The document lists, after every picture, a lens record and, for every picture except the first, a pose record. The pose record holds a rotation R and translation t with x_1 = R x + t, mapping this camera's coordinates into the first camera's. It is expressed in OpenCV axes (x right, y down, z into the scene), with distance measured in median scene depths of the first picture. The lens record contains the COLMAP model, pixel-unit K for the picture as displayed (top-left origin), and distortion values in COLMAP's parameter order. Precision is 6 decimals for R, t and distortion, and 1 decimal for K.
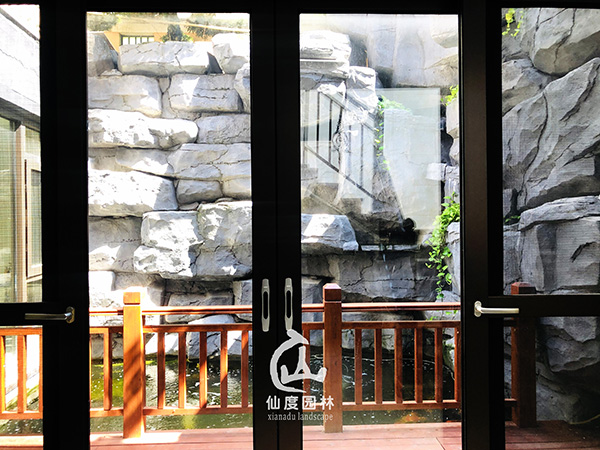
lens RADIAL K [[493.6, 0, 300.0], [0, 493.6, 225.0], [0, 0, 1]] dist [0.014689, -0.008797]
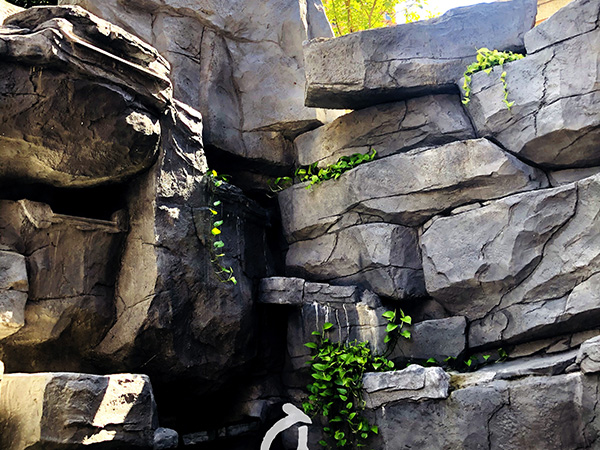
lens RADIAL K [[645.0, 0, 302.7], [0, 645.0, 199.2], [0, 0, 1]] dist [0.003282, -0.029022]
pose [[0.627714, 0.150252, 0.763806, -0.325825], [0.070672, 0.966144, -0.248135, -0.017755], [-0.775230, 0.209738, 0.595843, 0.461449]]
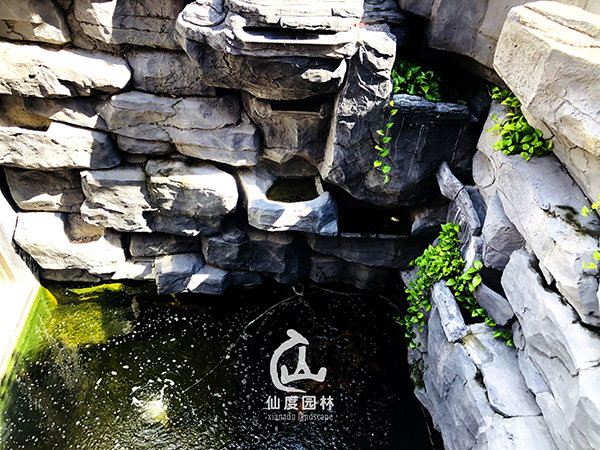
lens RADIAL K [[493.6, 0, 300.0], [0, 493.6, 225.0], [0, 0, 1]] dist [0.014689, -0.008797]
pose [[0.996463, 0.082839, 0.014097, 0.039182], [-0.068891, 0.709305, 0.701527, -0.562537], [0.048115, -0.700017, 0.712503, 0.381357]]
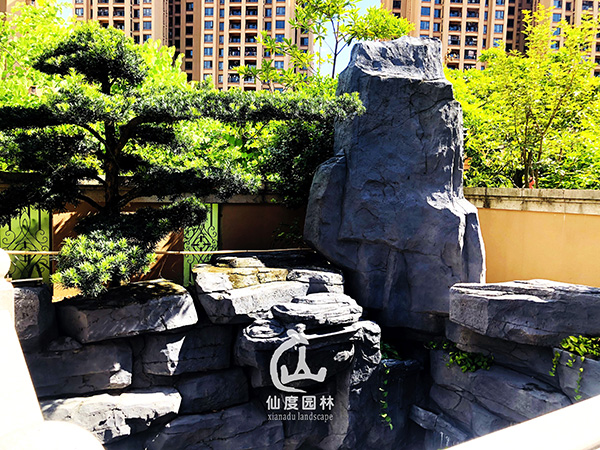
lens RADIAL K [[499.5, 0, 300.0], [0, 499.5, 225.0], [0, 0, 1]] dist [0.009991, -0.006488]
pose [[0.875924, -0.000528, 0.482448, -0.443786], [-0.036064, 0.997130, 0.066568, -0.553068], [-0.481099, -0.075707, 0.873391, 0.227764]]
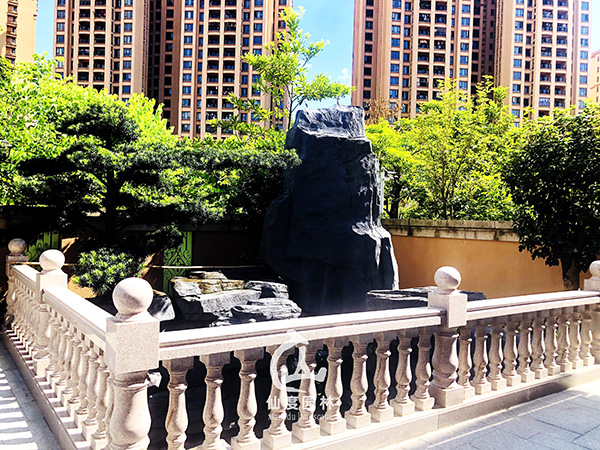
lens RADIAL K [[493.6, 0, 300.0], [0, 493.6, 225.0], [0, 0, 1]] dist [0.014689, -0.008797]
pose [[0.851863, 0.033233, 0.522710, -0.535094], [-0.036756, 0.999318, -0.003633, -0.543692], [-0.522474, -0.016117, 0.852503, -0.052082]]
